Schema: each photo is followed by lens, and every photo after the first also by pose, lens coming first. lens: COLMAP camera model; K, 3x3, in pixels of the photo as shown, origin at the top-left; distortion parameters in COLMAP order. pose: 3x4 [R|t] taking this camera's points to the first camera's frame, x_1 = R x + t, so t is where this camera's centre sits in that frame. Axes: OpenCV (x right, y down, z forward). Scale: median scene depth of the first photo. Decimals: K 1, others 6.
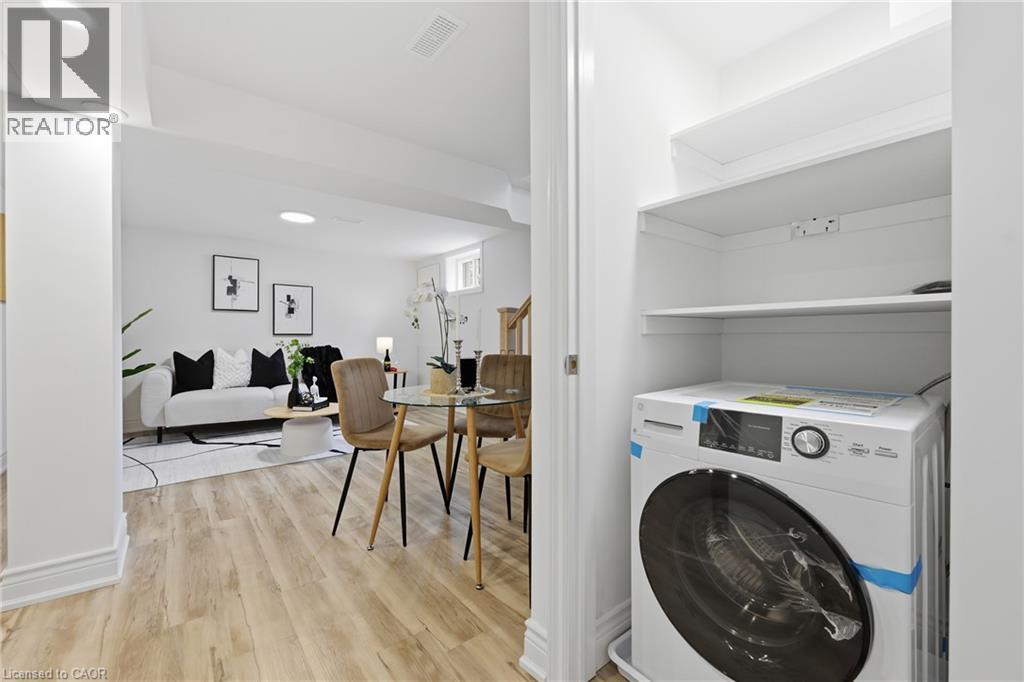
lens RADIAL K [[417.9, 0, 510.5], [0, 417.9, 337.5], [0, 0, 1]] dist [0.000841, 0.000018]
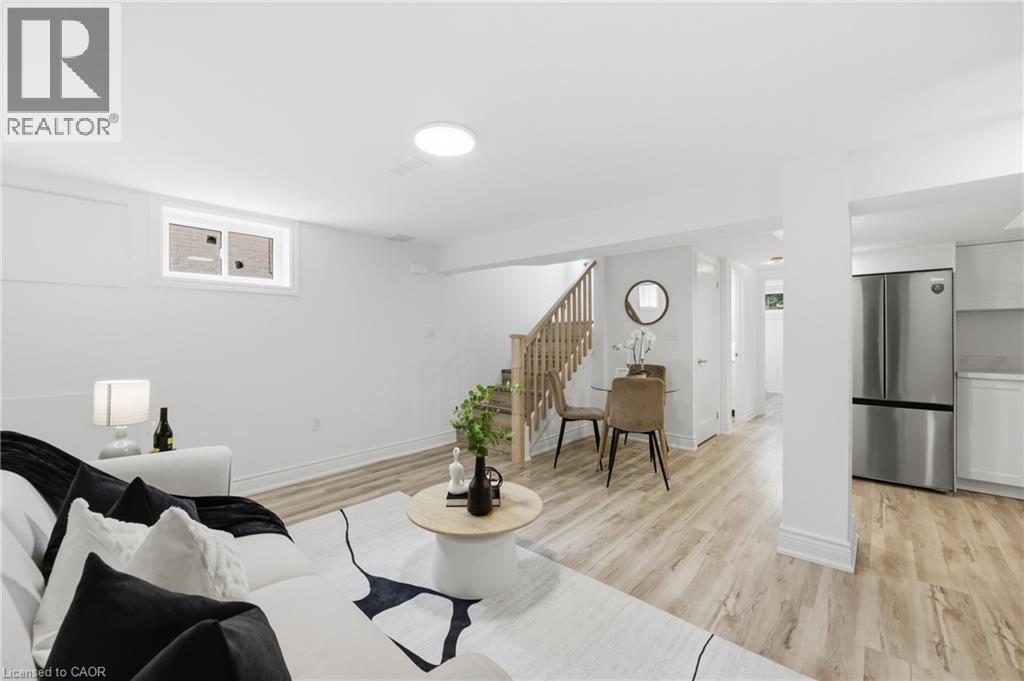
lens RADIAL K [[392.7, 0, 511.5], [0, 392.7, 337.7], [0, 0, 1]] dist [-0.001451, -0.000061]
pose [[-0.145155, -0.001353, 0.989408, -1.492399], [0.001303, 0.999998, 0.001558, -0.081776], [-0.989408, 0.001516, -0.145153, 1.497319]]
